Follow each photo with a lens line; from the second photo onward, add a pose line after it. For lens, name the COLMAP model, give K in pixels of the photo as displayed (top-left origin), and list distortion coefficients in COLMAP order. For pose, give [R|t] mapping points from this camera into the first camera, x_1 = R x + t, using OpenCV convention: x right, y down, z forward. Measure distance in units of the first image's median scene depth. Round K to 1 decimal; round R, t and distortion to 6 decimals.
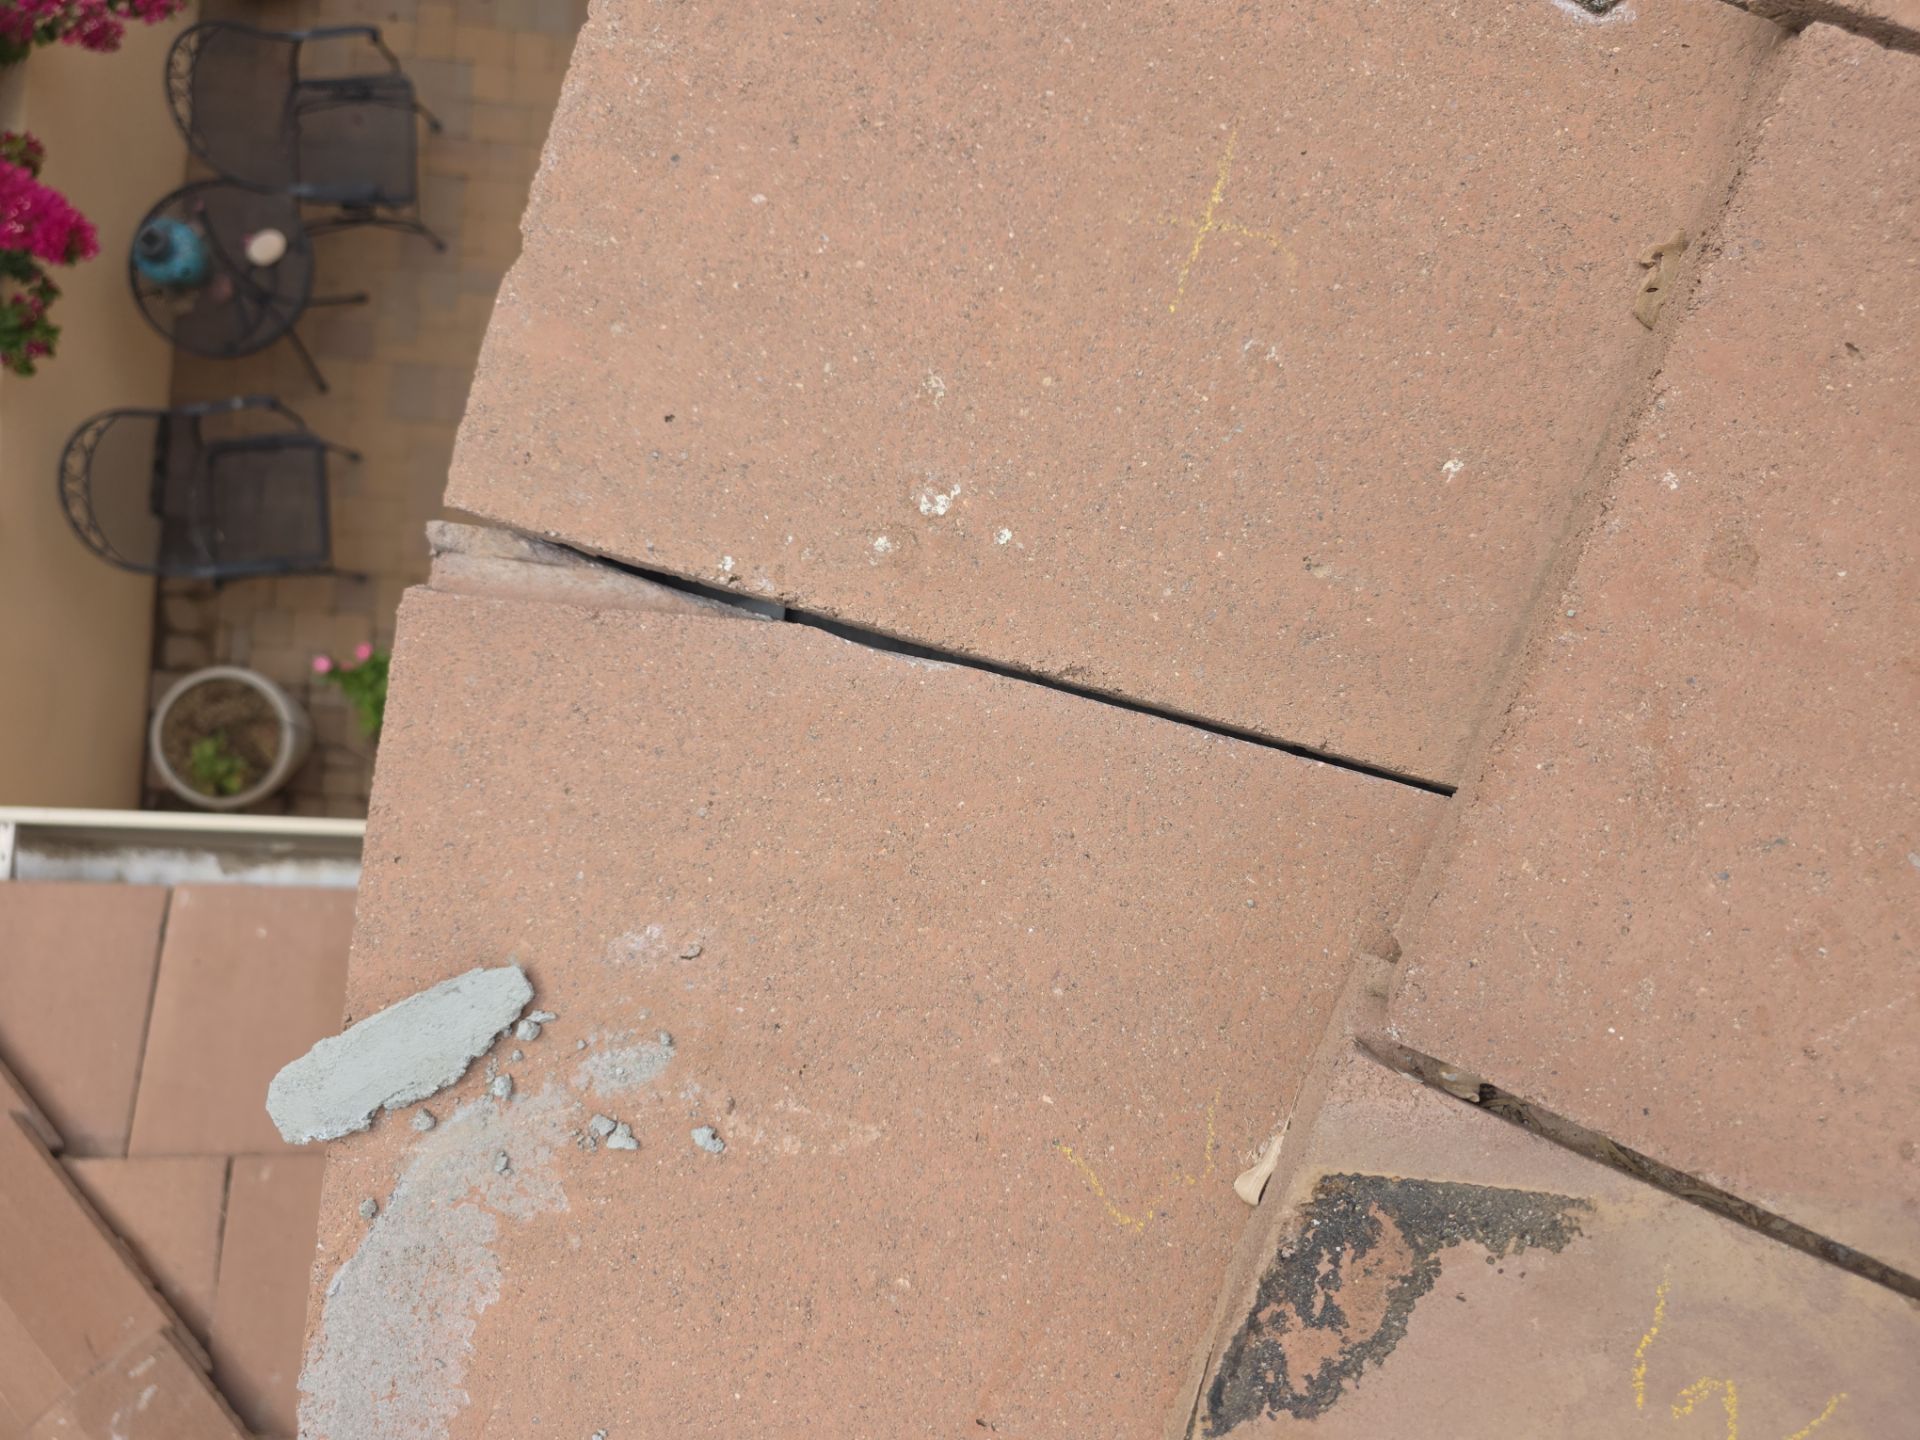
lens RADIAL K [[1310.8, 0, 960.0], [0, 1310.8, 720.0], [0, 0, 1]] dist [0.032555, -0.044186]
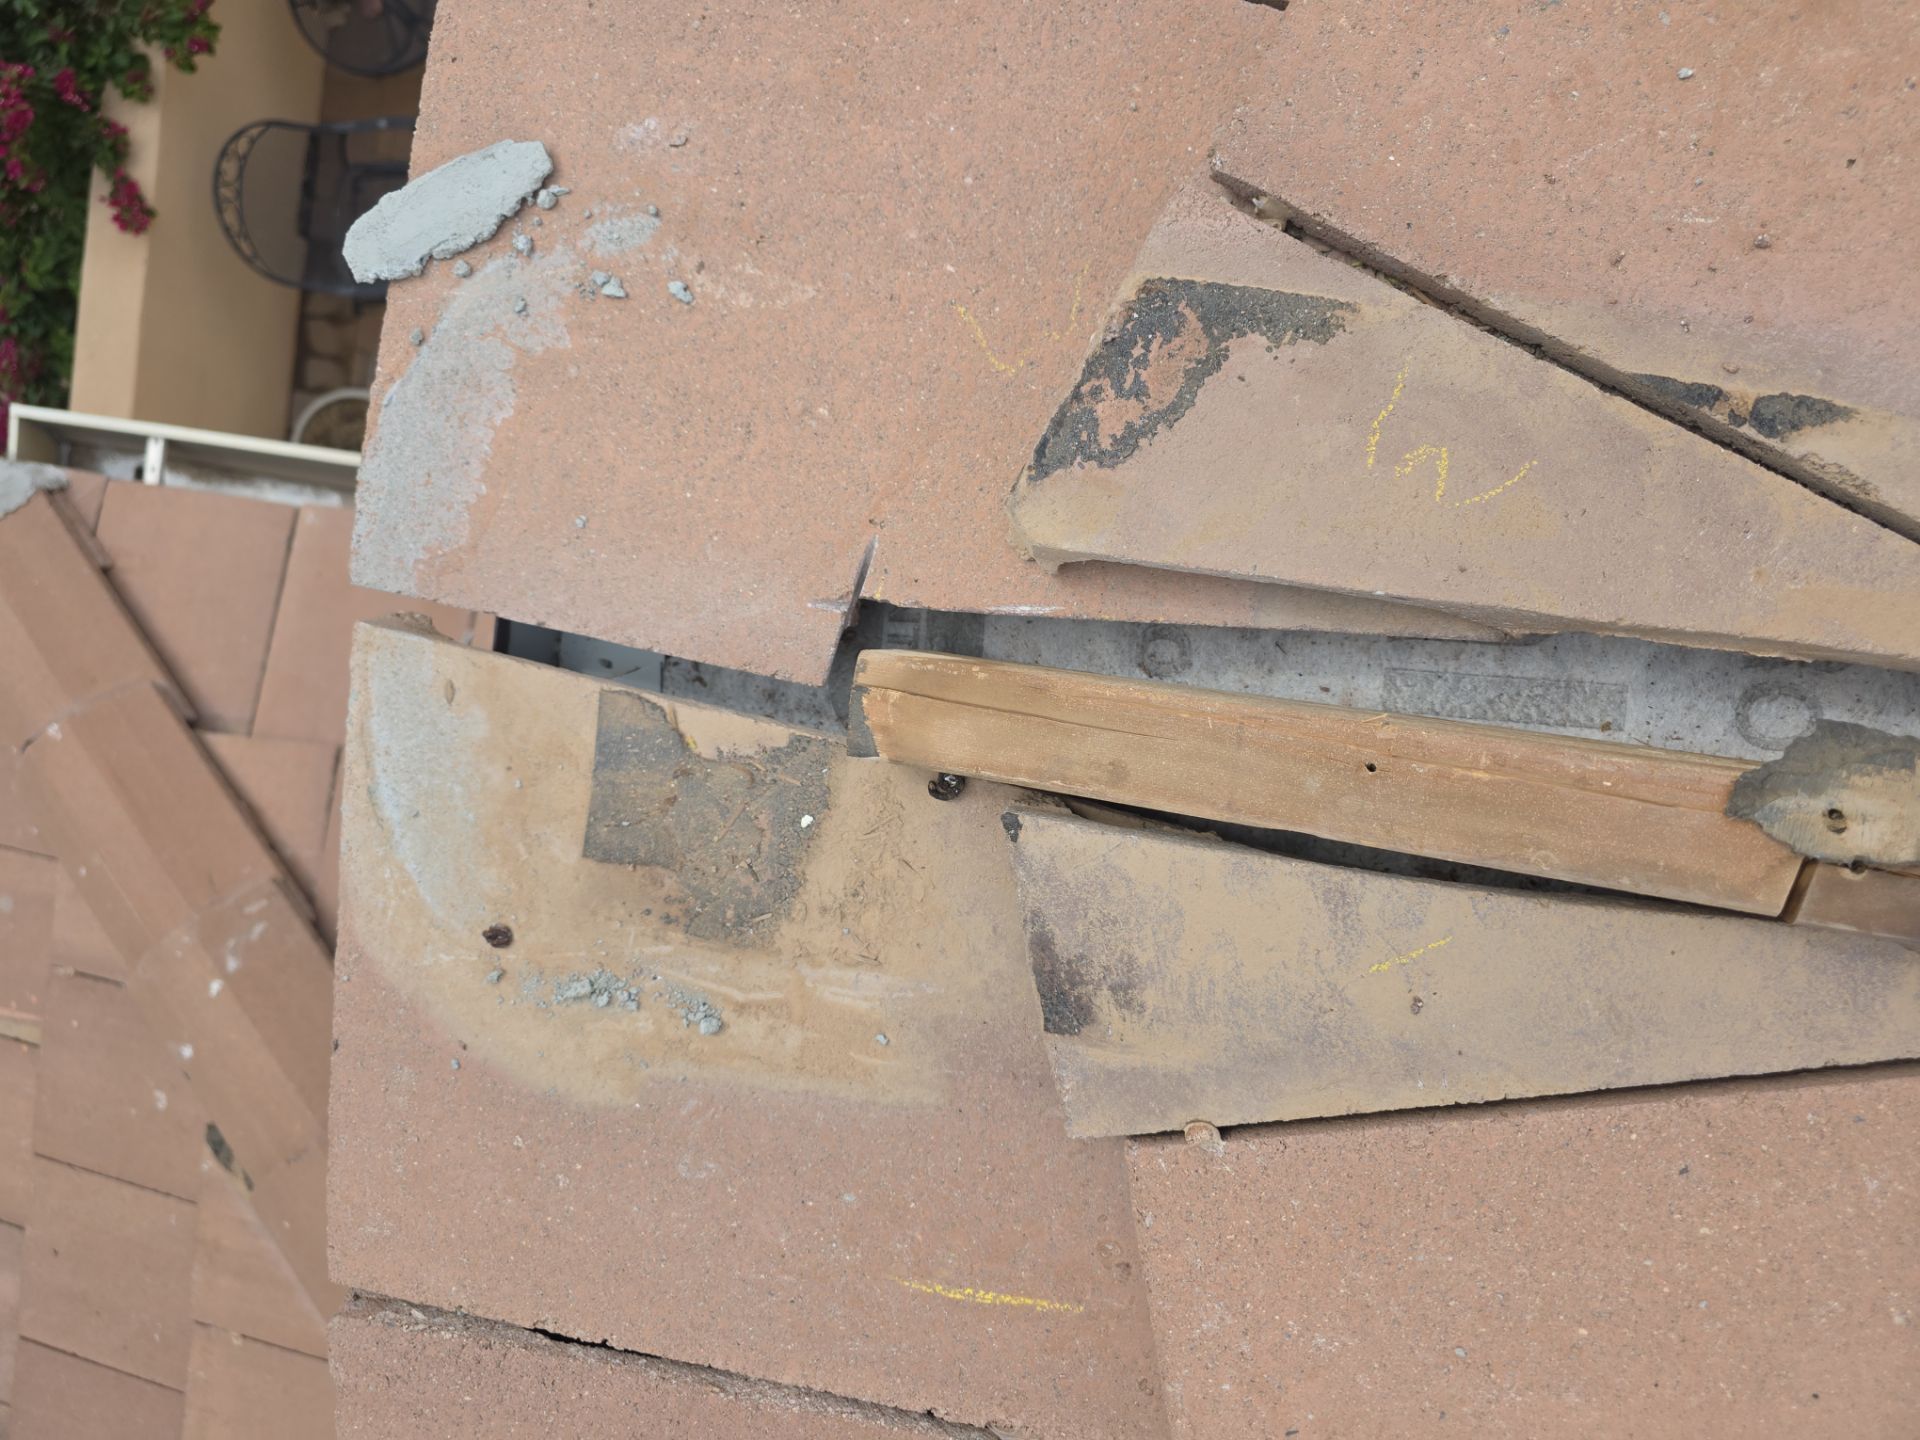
lens RADIAL K [[1310.8, 0, 960.0], [0, 1310.8, 720.0], [0, 0, 1]] dist [0.032555, -0.044186]
pose [[0.991372, 0.109210, -0.072495, 0.205523], [-0.099750, 0.987343, 0.123304, 0.540164], [0.085044, -0.115009, 0.989717, -0.256849]]
